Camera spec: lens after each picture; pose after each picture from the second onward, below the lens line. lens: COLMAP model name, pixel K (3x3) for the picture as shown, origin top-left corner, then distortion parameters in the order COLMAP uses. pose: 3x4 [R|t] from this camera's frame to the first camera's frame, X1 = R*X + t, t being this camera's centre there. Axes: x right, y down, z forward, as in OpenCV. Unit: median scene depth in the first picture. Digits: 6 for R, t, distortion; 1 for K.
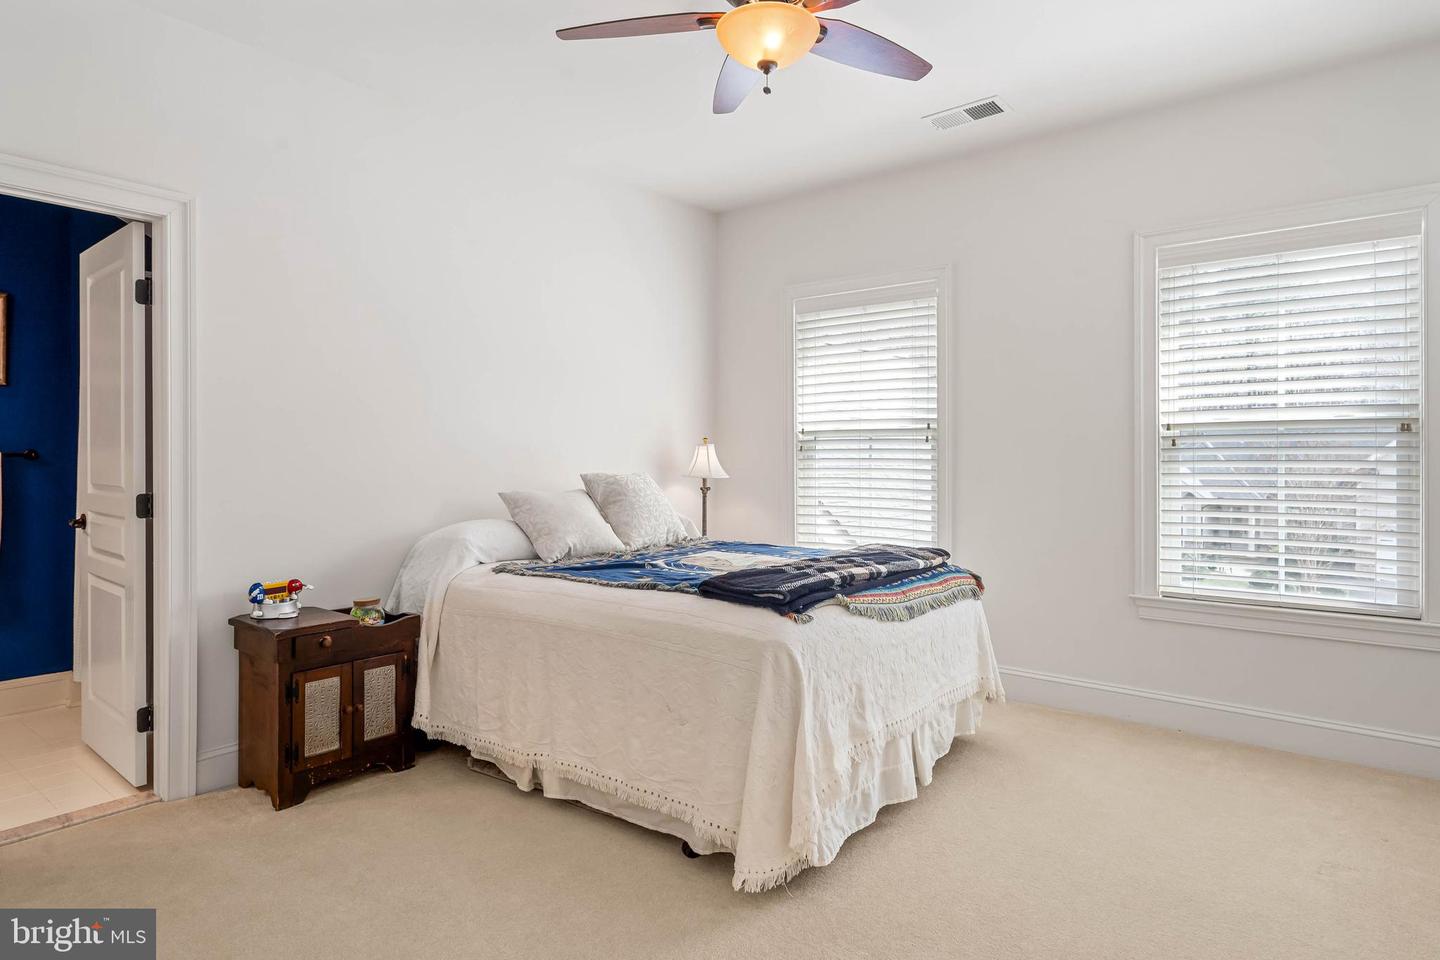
lens RADIAL K [[814.3, 0, 723.5], [0, 814.3, 463.2], [0, 0, 1]] dist [0.006882, 0.001123]
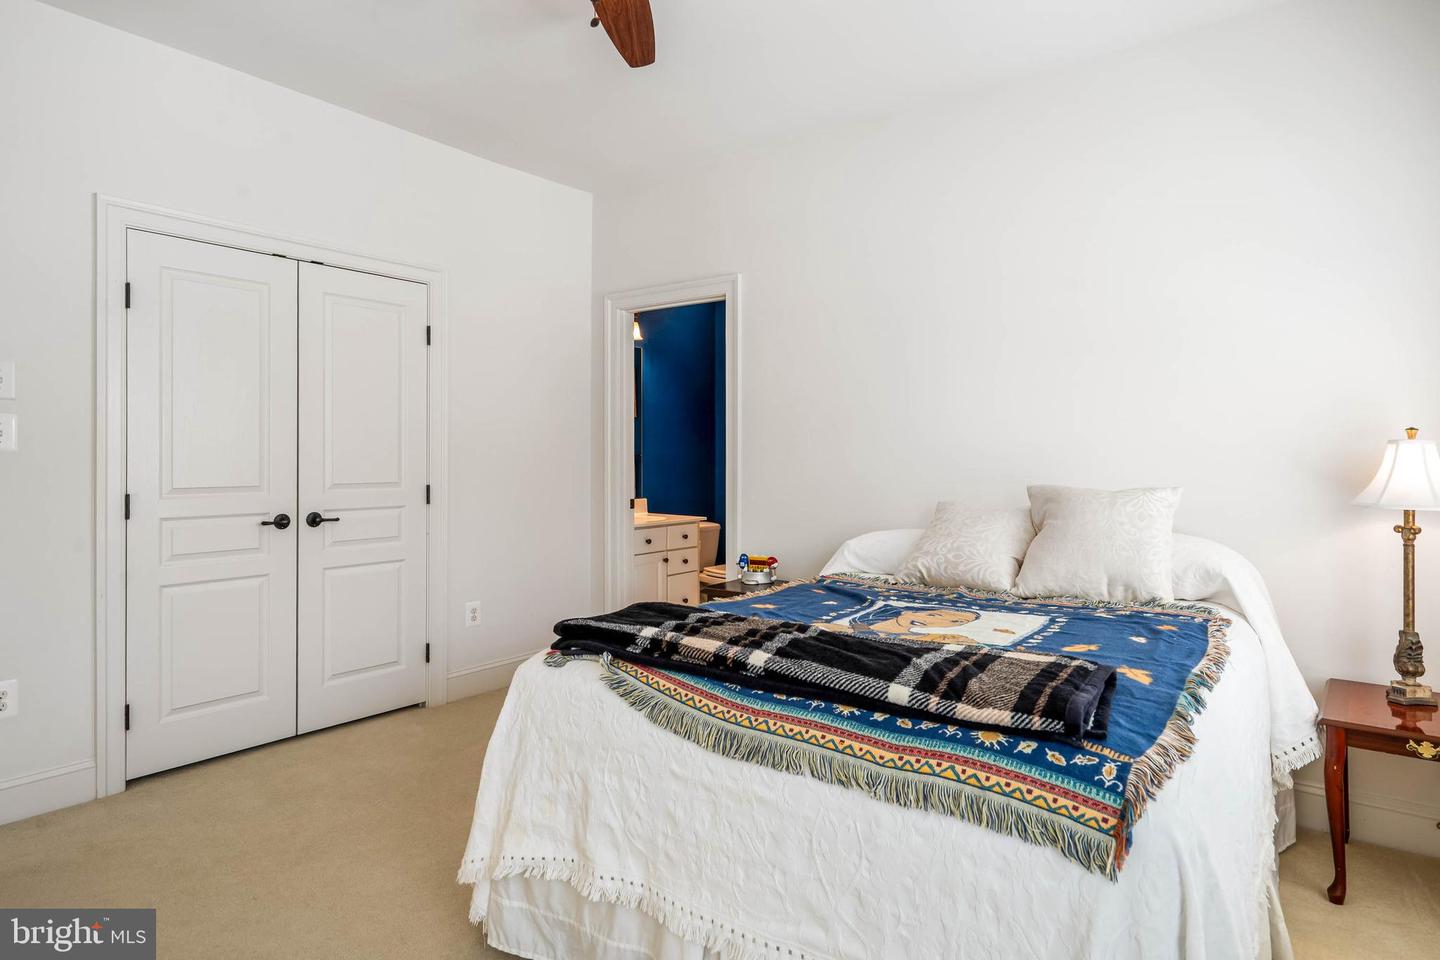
lens RADIAL K [[814.3, 0, 723.5], [0, 814.3, 463.2], [0, 0, 1]] dist [0.006882, 0.001123]
pose [[0.014830, 0.013412, -0.999800, 0.777314], [-0.007607, 0.999883, 0.013300, -0.020933], [0.999861, 0.007408, 0.014931, 0.963336]]
